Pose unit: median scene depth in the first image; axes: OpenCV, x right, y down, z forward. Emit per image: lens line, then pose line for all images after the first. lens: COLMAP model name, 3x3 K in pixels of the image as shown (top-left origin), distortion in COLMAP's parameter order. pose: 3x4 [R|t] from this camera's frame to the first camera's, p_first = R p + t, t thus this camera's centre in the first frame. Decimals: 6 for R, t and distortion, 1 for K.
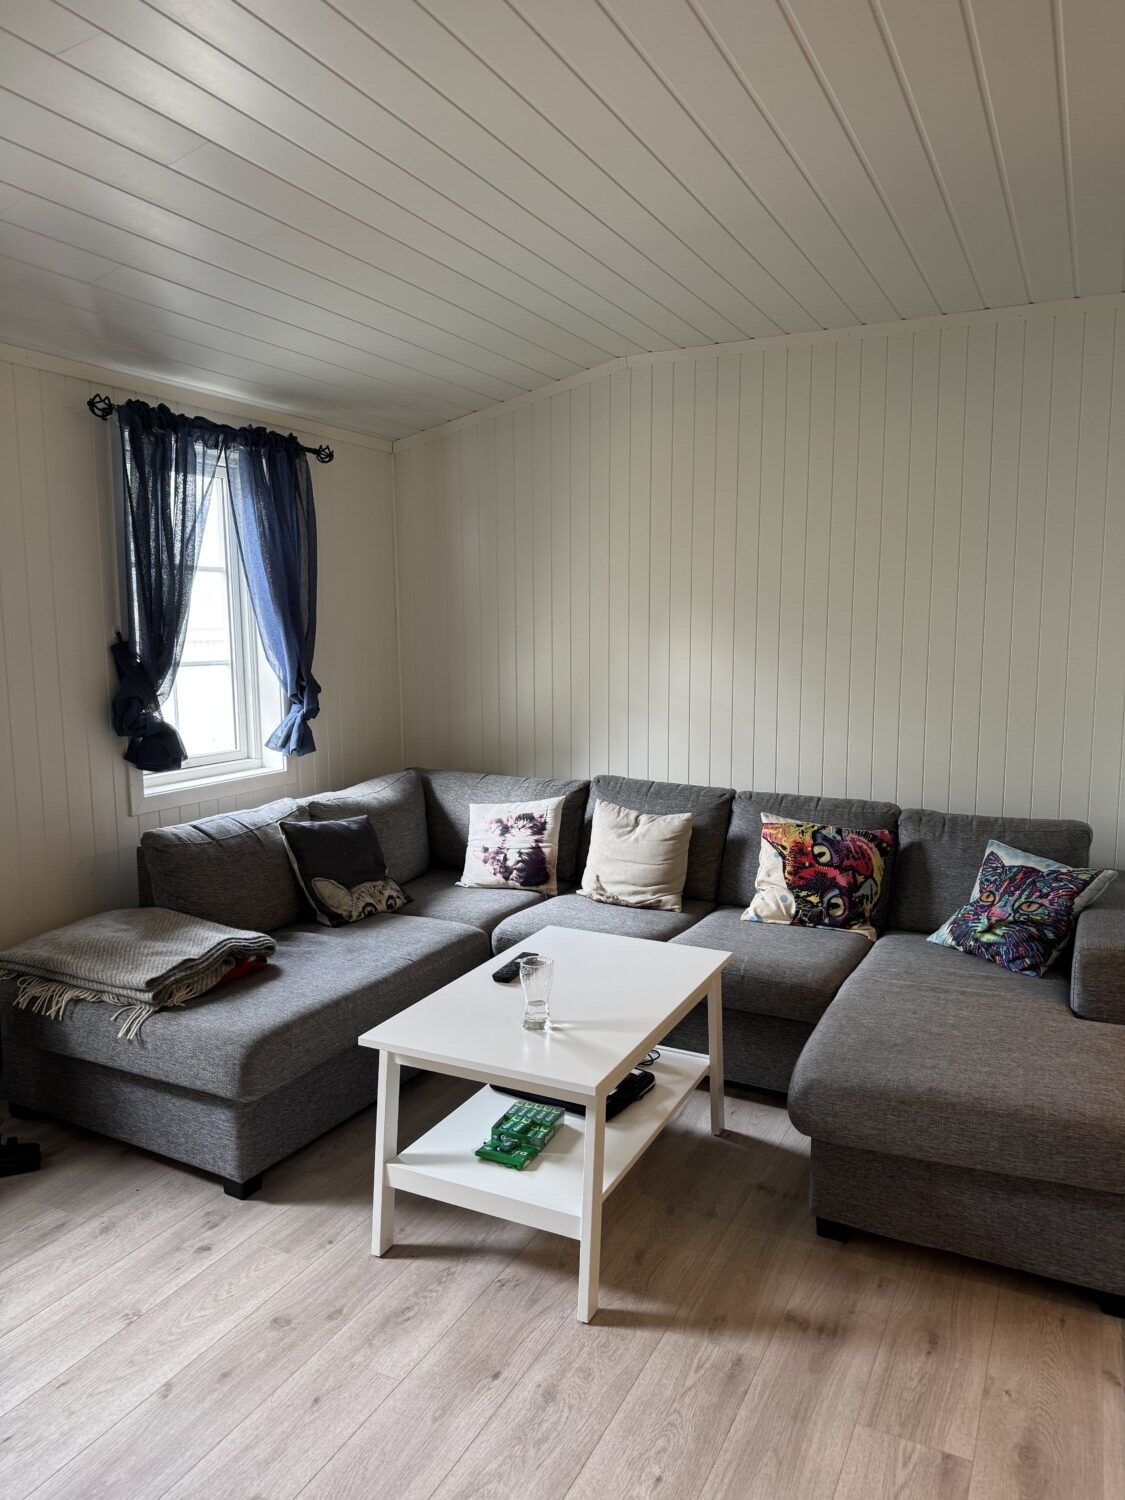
lens RADIAL K [[1035.6, 0, 566.1], [0, 1035.6, 753.2], [0, 0, 1]] dist [0.124206, -0.205971]
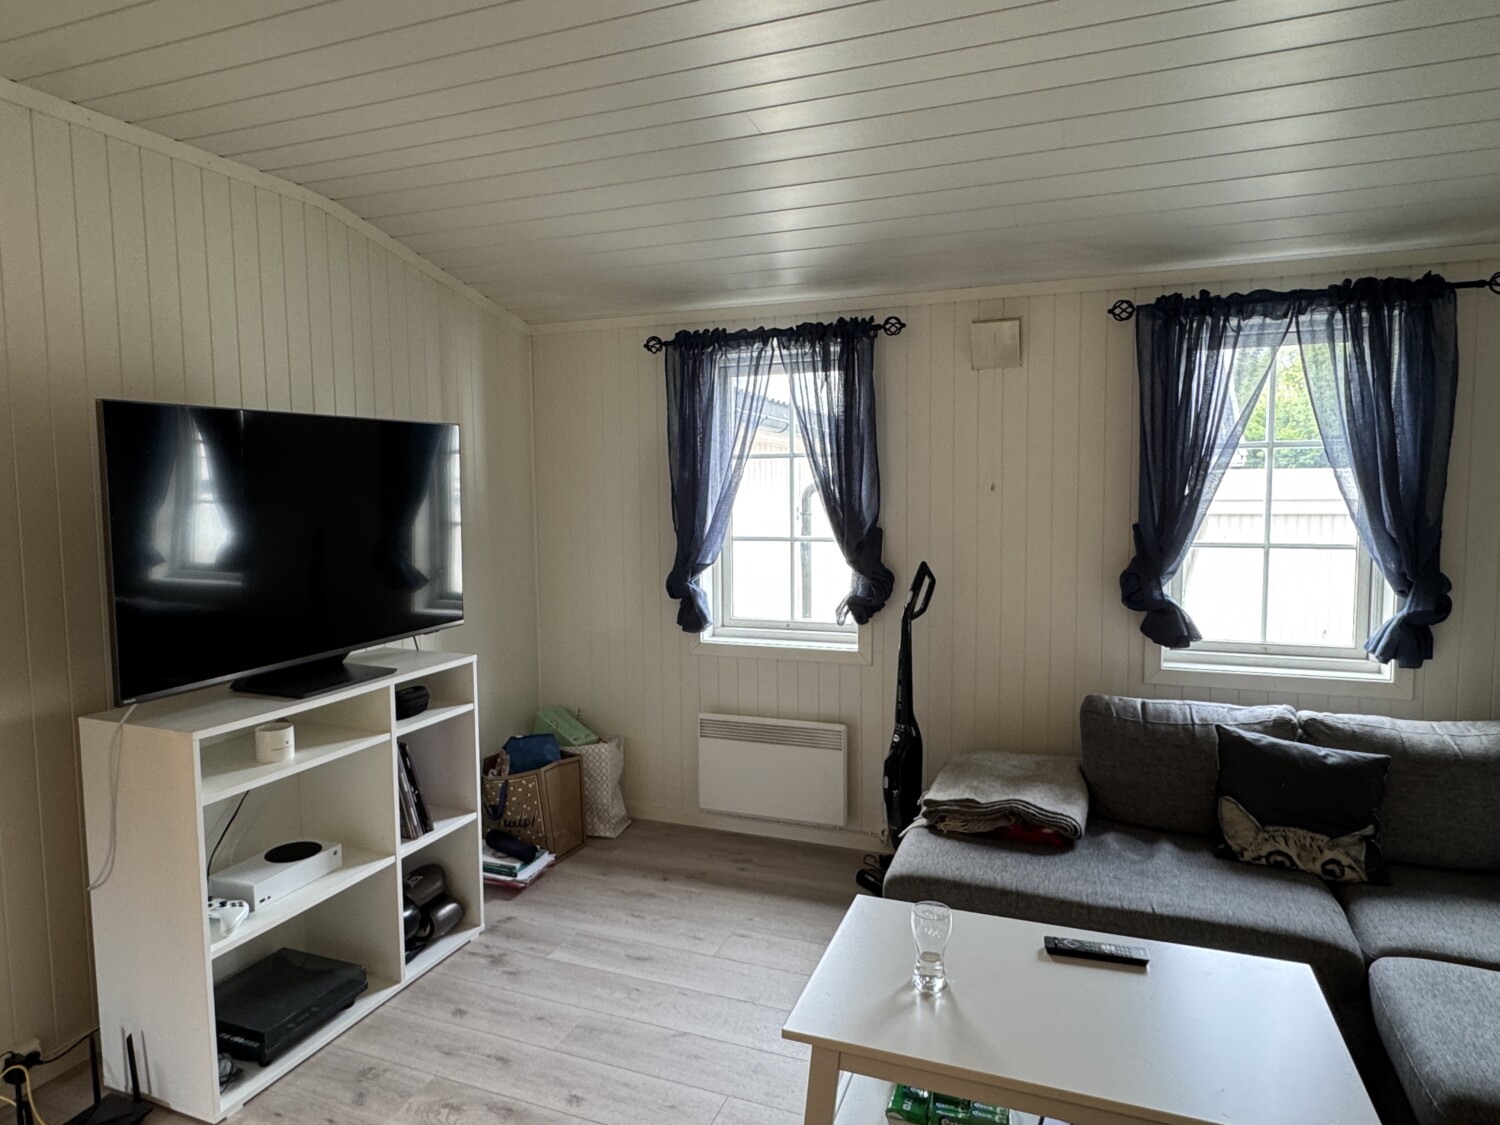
lens RADIAL K [[903.7, 0, 747.6], [0, 903.7, 560.8], [0, 0, 1]] dist [-0.002481, -0.000915]
pose [[0.089609, 0.081489, -0.992638, 0.472175], [-0.120156, 0.990252, 0.070446, -0.083288], [0.988702, 0.112959, 0.098527, 0.521233]]
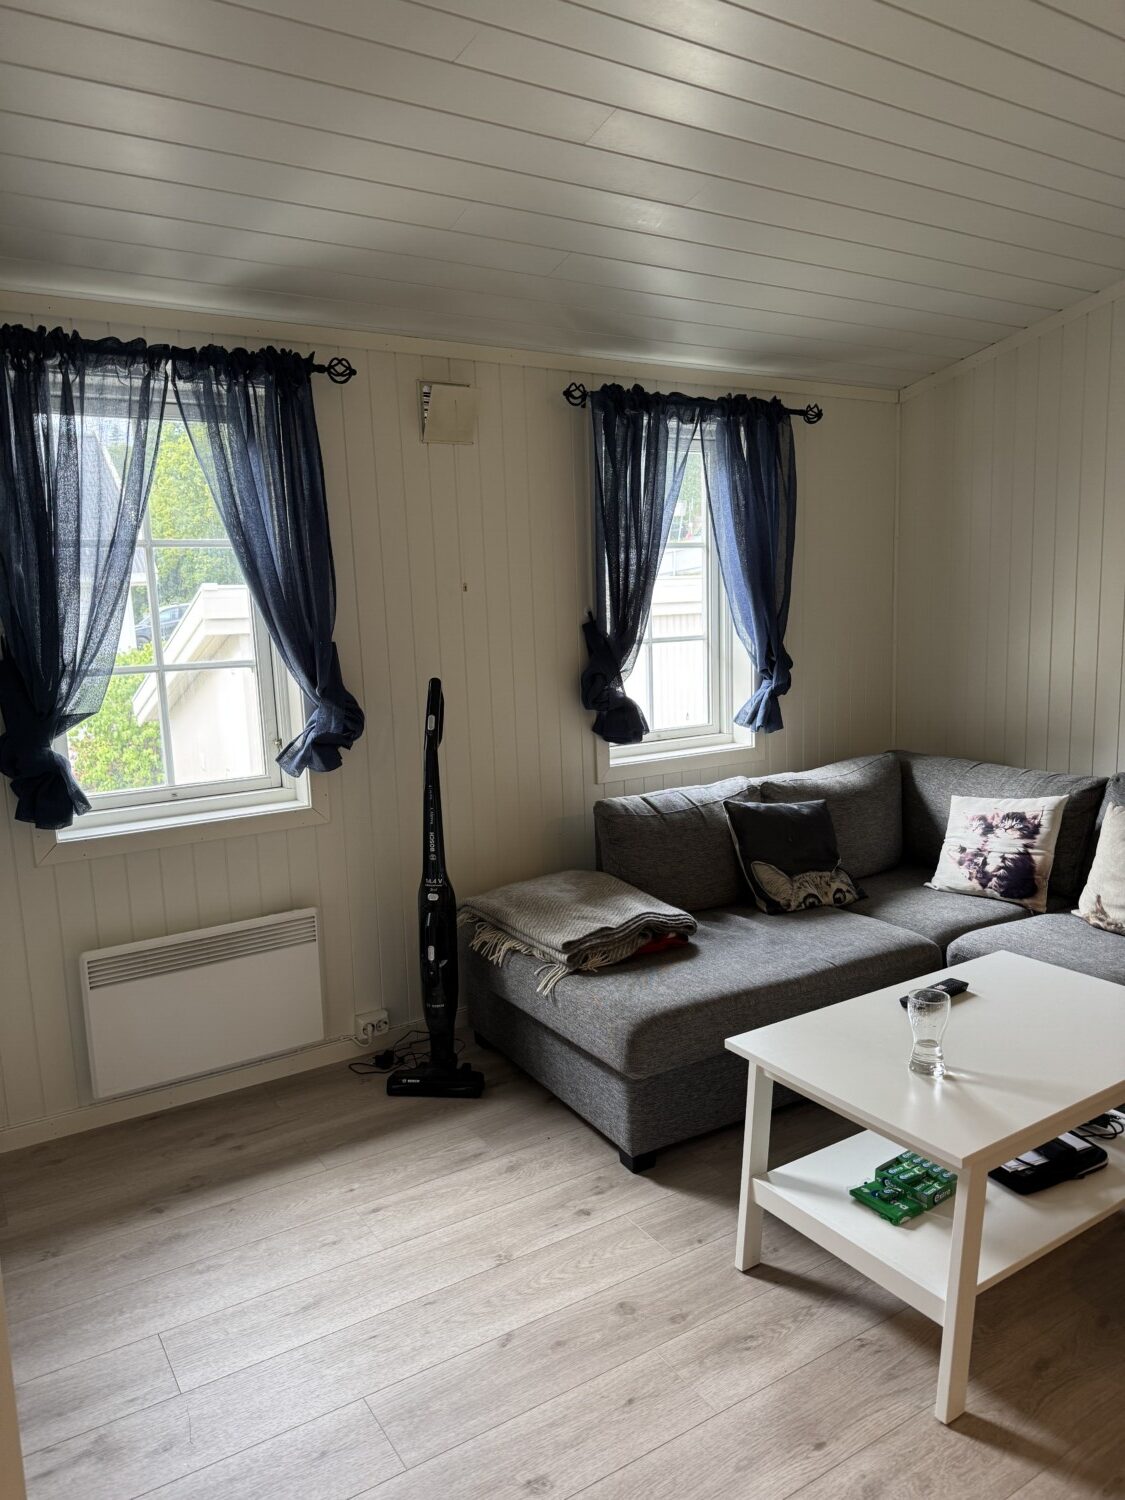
lens RADIAL K [[1048.1, 0, 561.9], [0, 1048.1, 757.2], [0, 0, 1]] dist [0.121143, -0.220677]
pose [[0.856177, 0.054802, -0.513768, 0.104837], [-0.037756, 0.998337, 0.043571, -0.012752], [0.515301, -0.017907, 0.856822, 0.075786]]
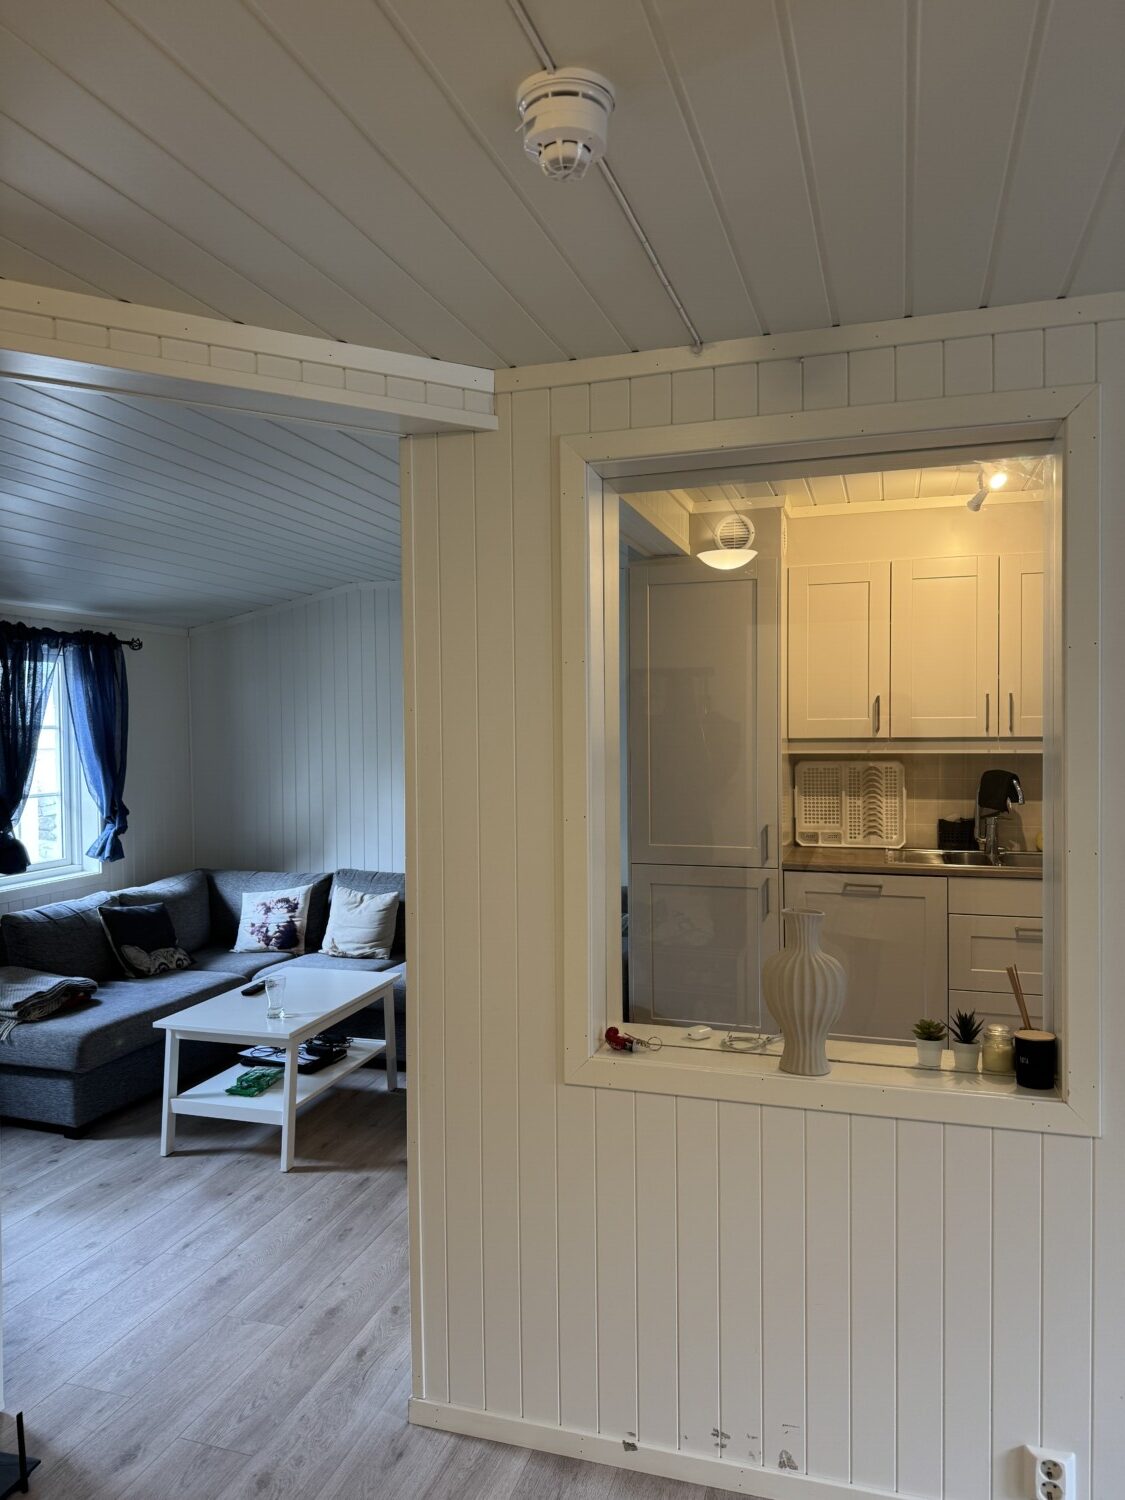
lens RADIAL K [[1073.0, 0, 555.0], [0, 1073.0, 754.1], [0, 0, 1]] dist [0.030291, -0.036375]
pose [[0.988451, -0.010635, 0.151168, 0.127089], [0.025651, 0.994882, -0.097734, 0.018576], [-0.149355, 0.100483, 0.983665, -0.586332]]
